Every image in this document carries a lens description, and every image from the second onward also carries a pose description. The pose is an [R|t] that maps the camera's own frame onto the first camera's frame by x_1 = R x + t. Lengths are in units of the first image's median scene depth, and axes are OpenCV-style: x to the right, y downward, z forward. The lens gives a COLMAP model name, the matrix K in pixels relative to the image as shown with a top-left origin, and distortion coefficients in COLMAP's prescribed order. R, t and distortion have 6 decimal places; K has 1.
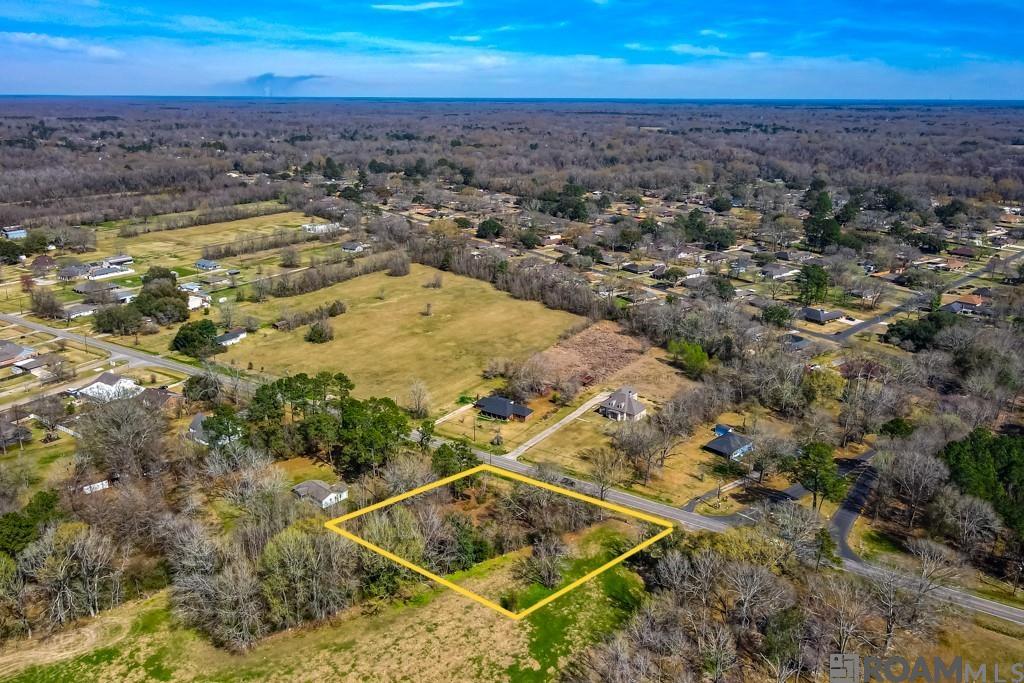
lens RADIAL K [[749.3, 0, 480.2], [0, 749.3, 339.6], [0, 0, 1]] dist [-0.002202, -0.000068]
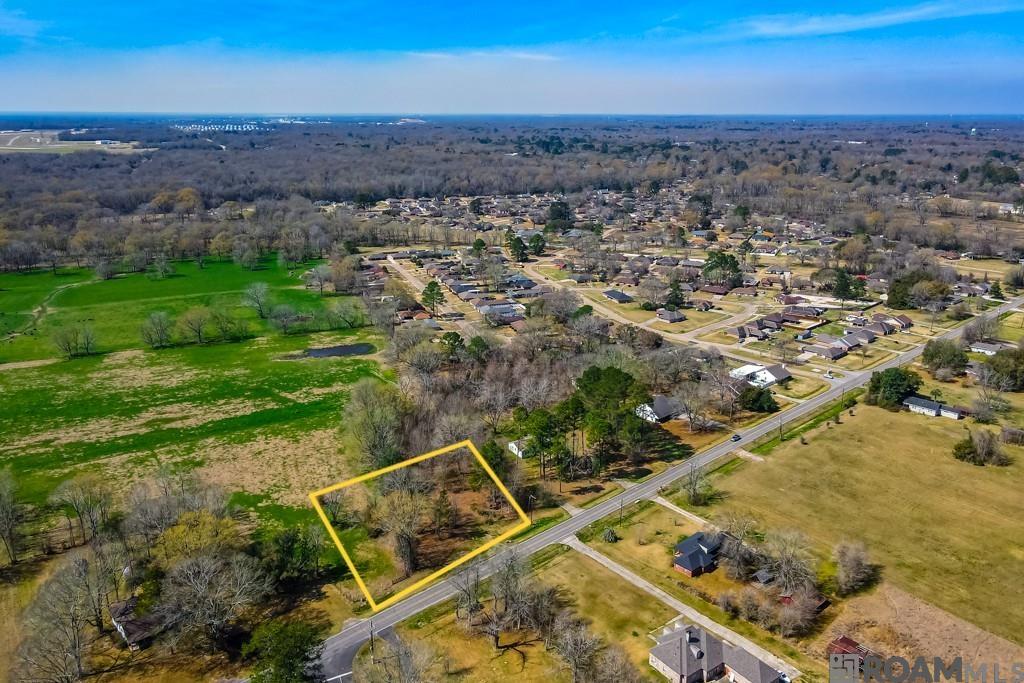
lens RADIAL K [[740.7, 0, 512.0], [0, 740.7, 341.5], [0, 0, 1]] dist [-0.000431, 0.038751]
pose [[-0.223290, 0.287649, -0.931343, 1.113001], [-0.305575, 0.886646, 0.347106, -0.455815], [0.925616, 0.362101, -0.110081, 1.362601]]
